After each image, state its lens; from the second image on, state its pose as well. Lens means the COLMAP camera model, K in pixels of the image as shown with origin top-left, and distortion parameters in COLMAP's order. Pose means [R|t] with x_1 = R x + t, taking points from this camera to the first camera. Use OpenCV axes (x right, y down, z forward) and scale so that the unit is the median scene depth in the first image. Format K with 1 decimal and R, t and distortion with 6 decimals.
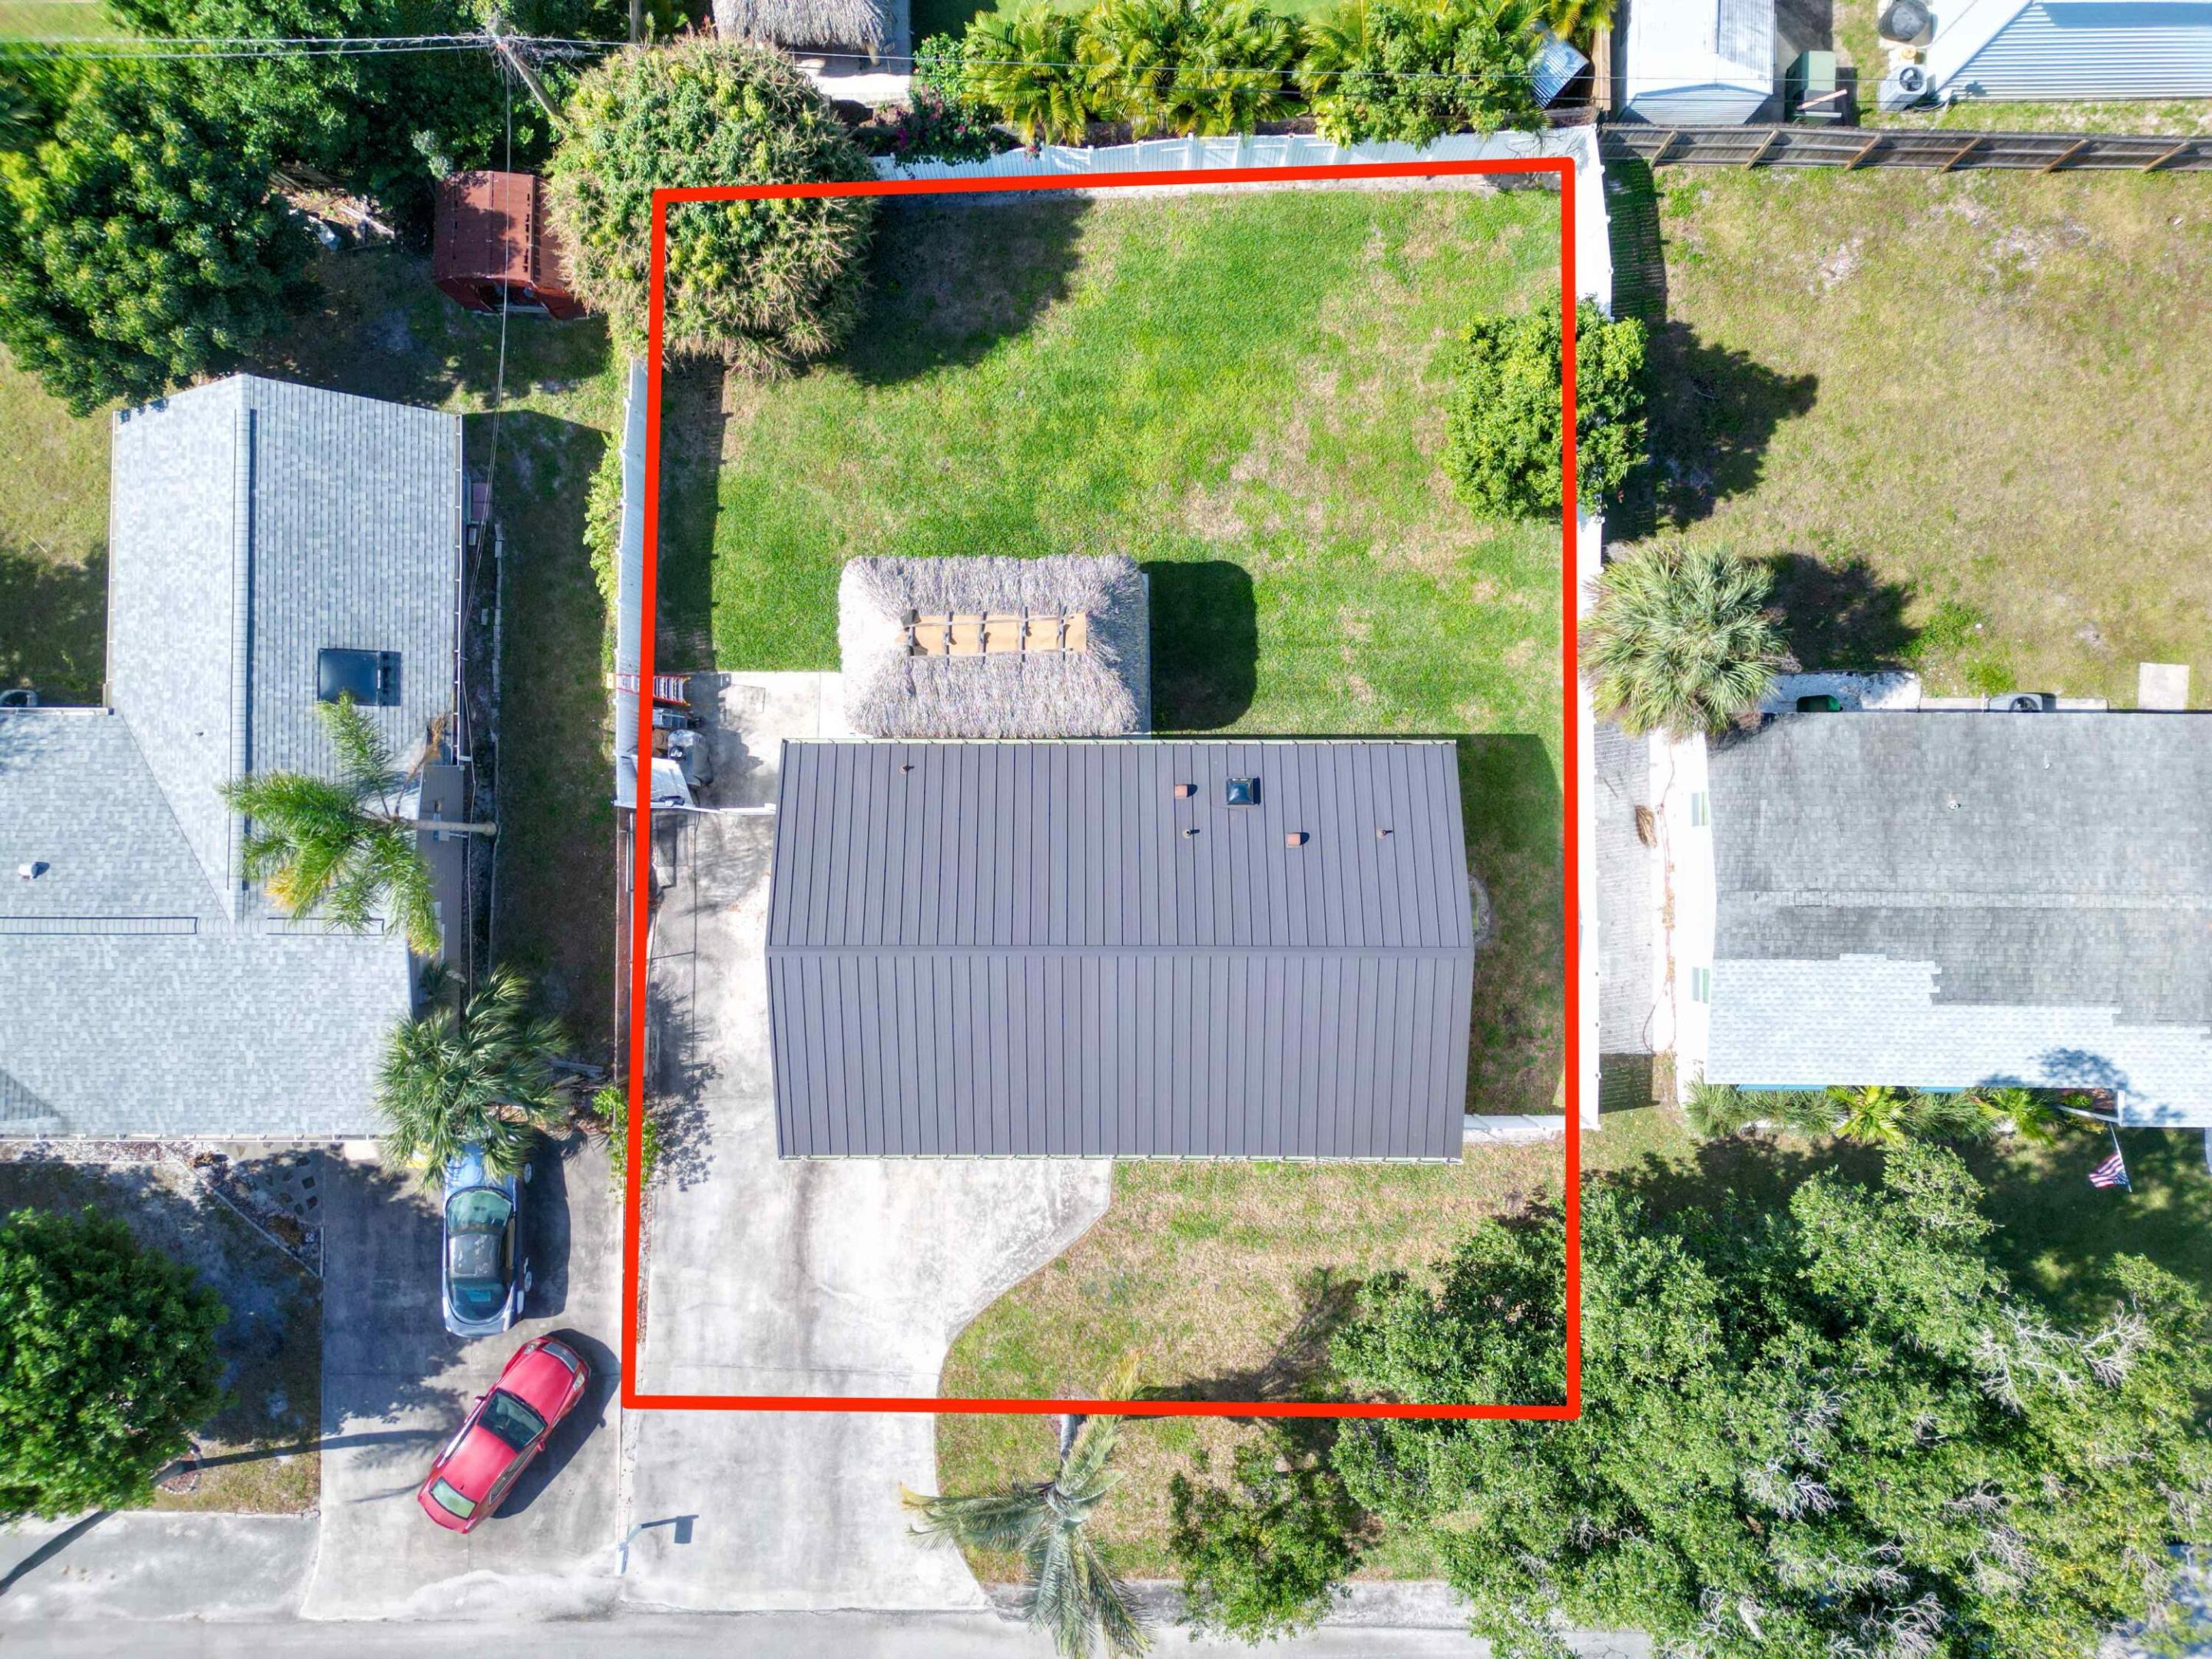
lens RADIAL K [[1552.2, 0, 1106.0], [0, 1552.2, 829.5], [0, 0, 1]] dist [0.021453, 0.001331]
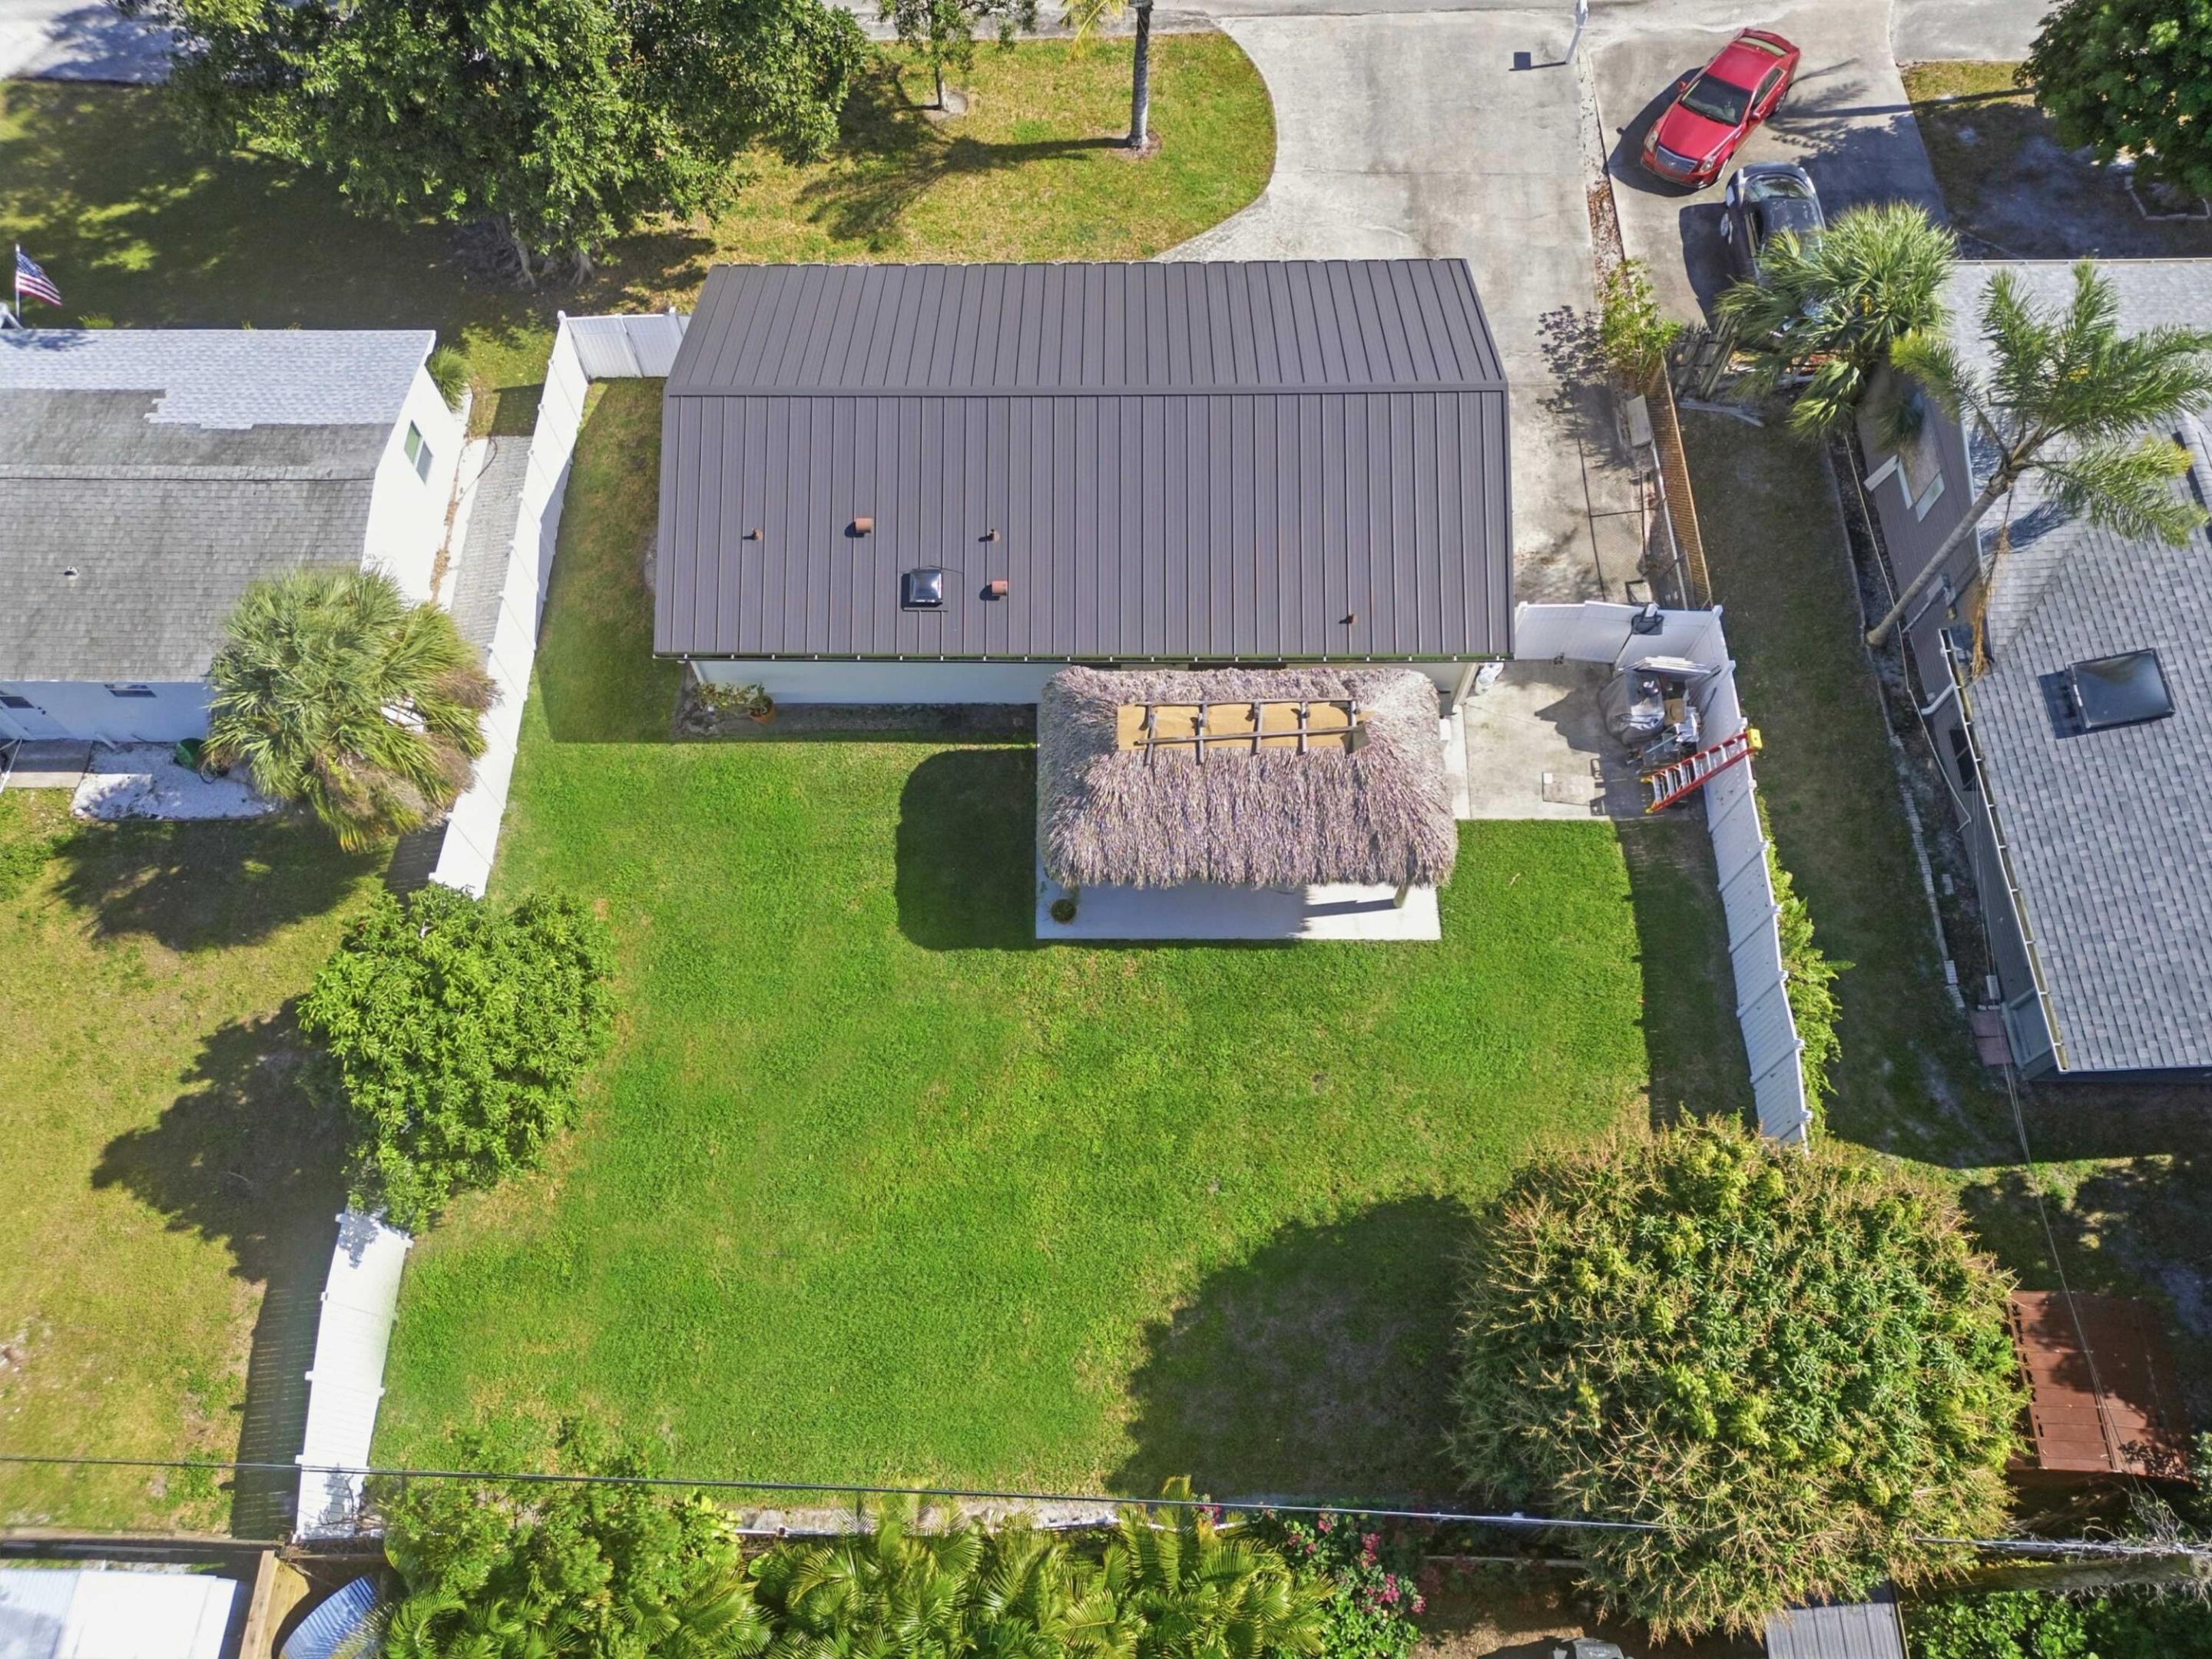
lens RADIAL K [[1561.4, 0, 1033.7], [0, 1561.4, 830.3], [0, 0, 1]] dist [0.011339, 0.001955]
pose [[-0.998523, -0.004926, 0.054113, -0.012367], [0.029646, -0.883988, 0.466570, -0.472633], [0.045537, 0.467484, 0.882828, 0.323400]]
